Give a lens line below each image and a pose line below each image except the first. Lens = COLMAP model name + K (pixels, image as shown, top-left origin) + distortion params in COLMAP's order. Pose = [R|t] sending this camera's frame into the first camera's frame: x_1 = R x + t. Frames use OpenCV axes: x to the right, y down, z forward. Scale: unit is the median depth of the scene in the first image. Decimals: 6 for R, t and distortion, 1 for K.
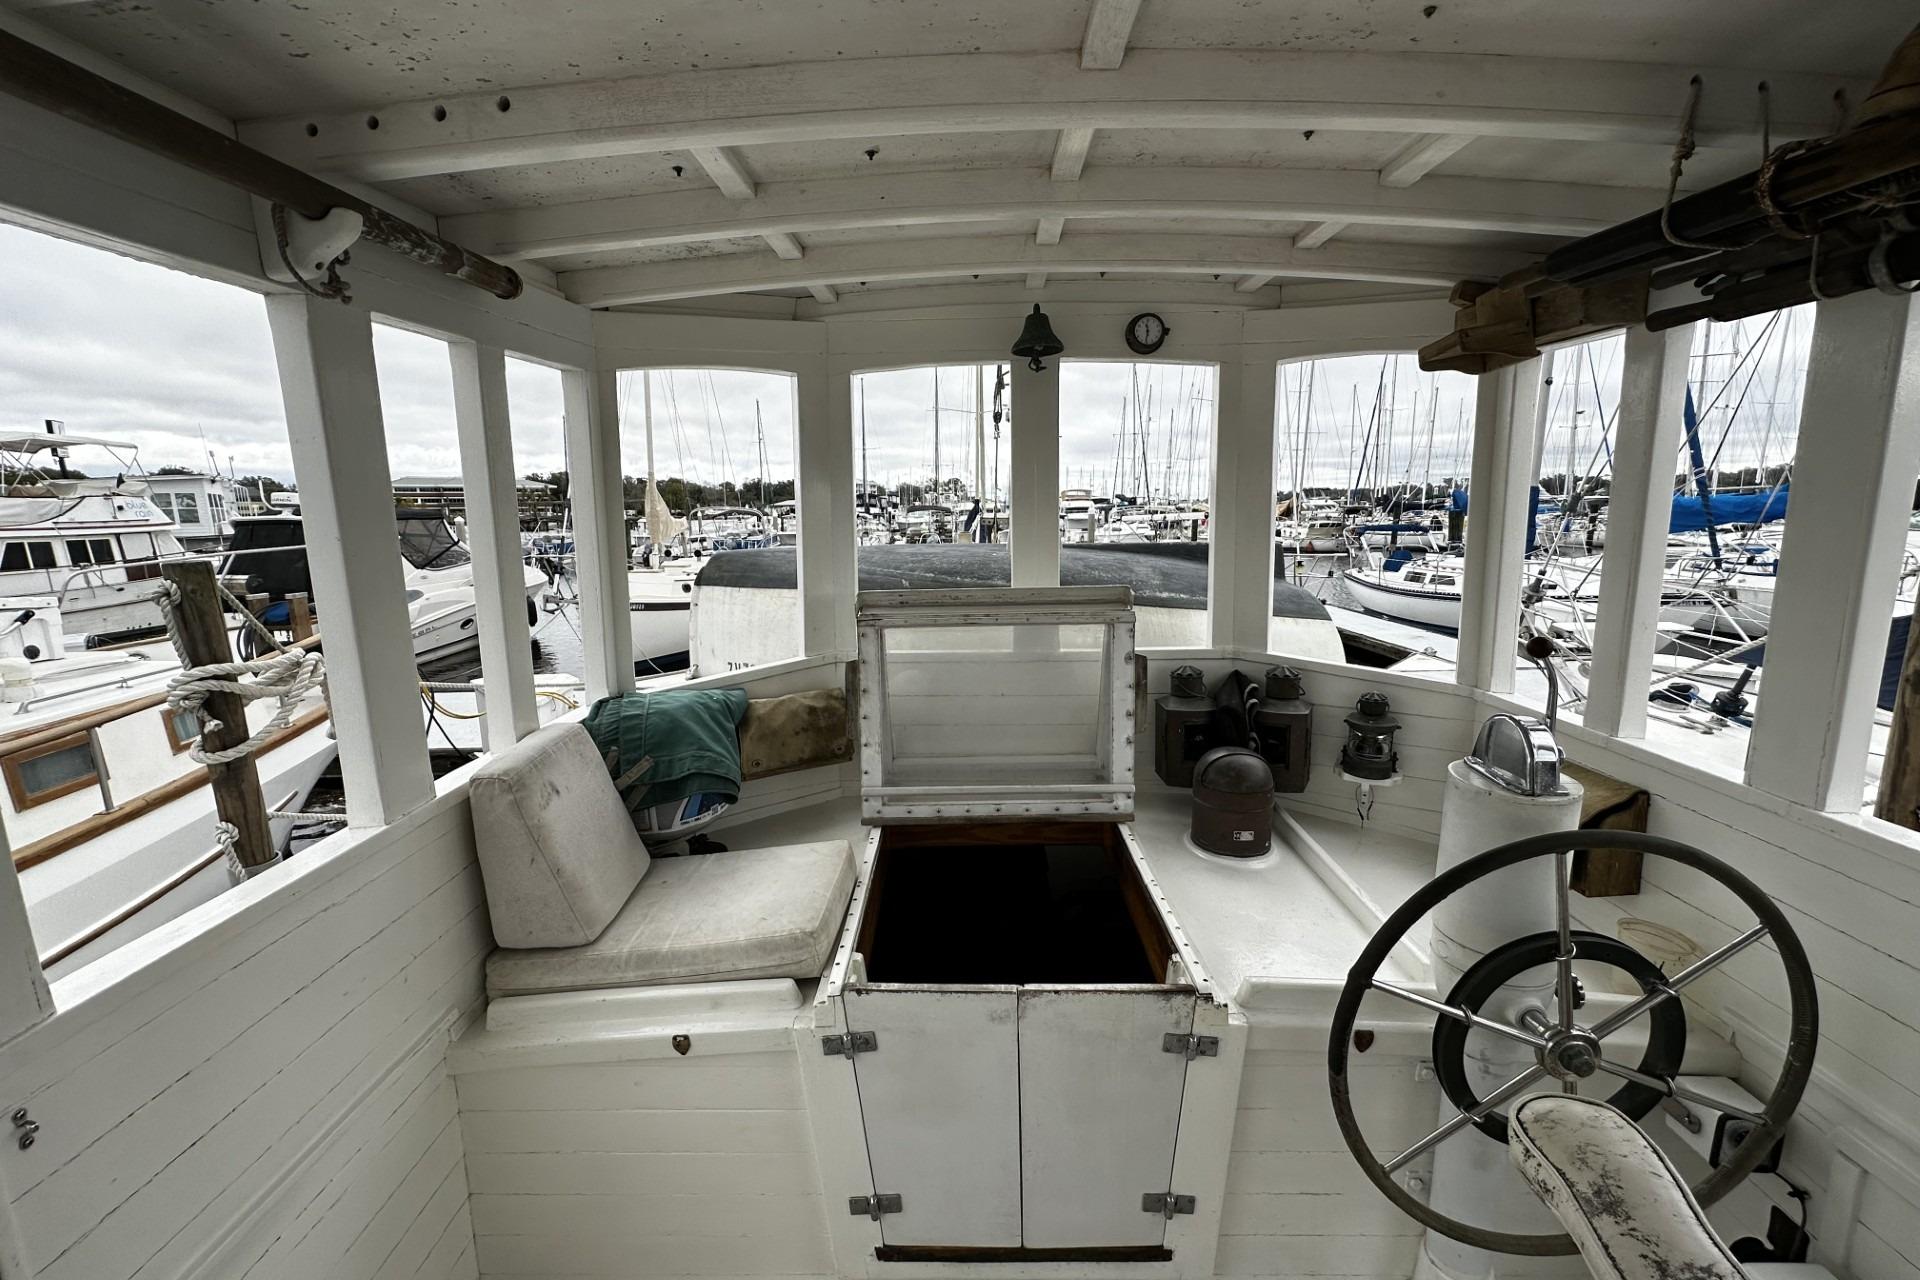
lens RADIAL K [[748.7, 0, 957.8], [0, 748.7, 648.5], [0, 0, 1]] dist [-0.027134, 0.006577]
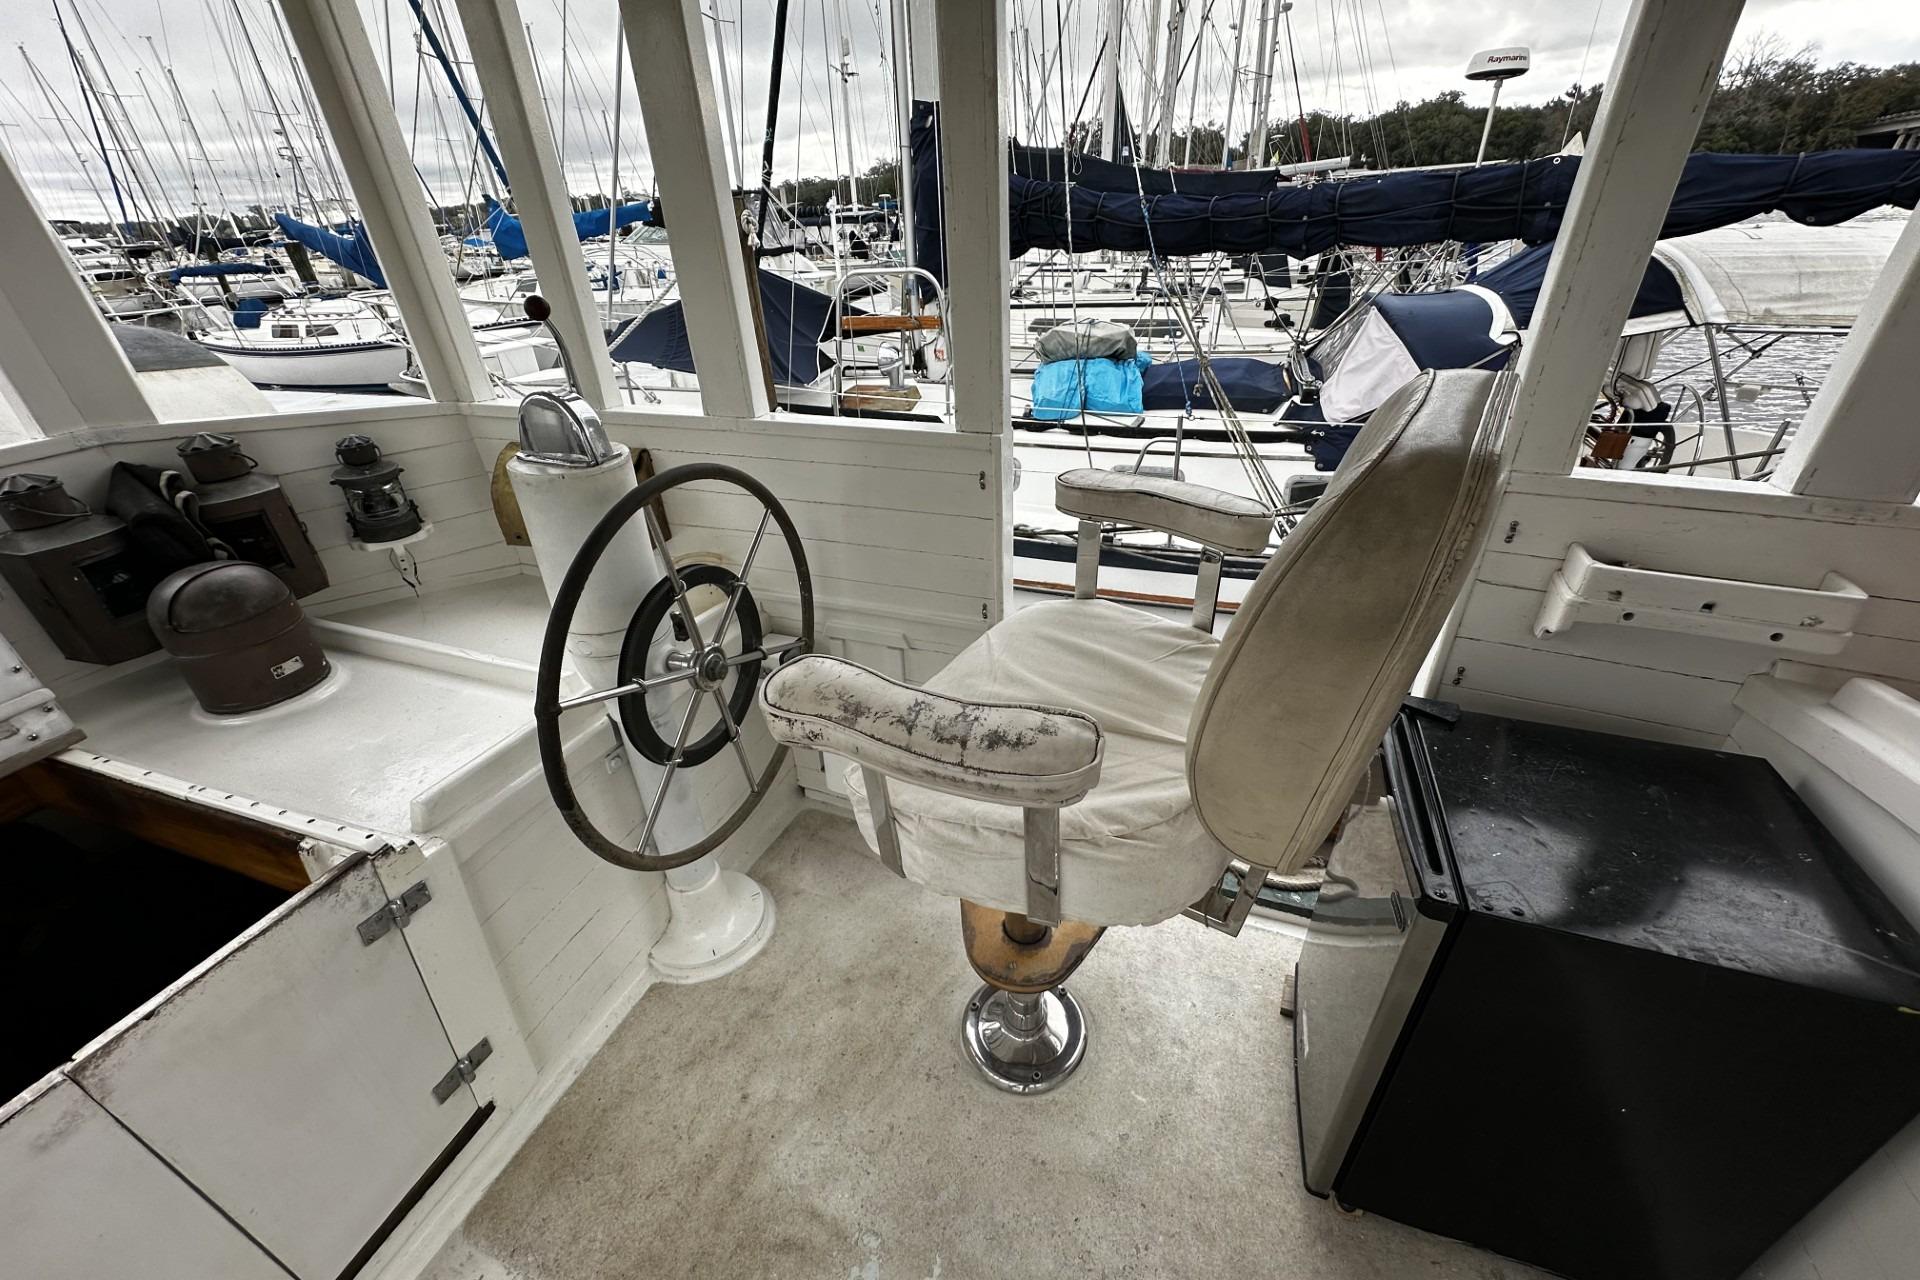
lens RADIAL K [[748.7, 0, 957.8], [0, 748.7, 648.5], [0, 0, 1]] dist [-0.027134, 0.006577]
pose [[0.305116, -0.476171, 0.824721, -0.014241], [0.193343, 0.878955, 0.435954, 0.062900], [-0.932482, 0.026437, 0.360248, 0.155380]]
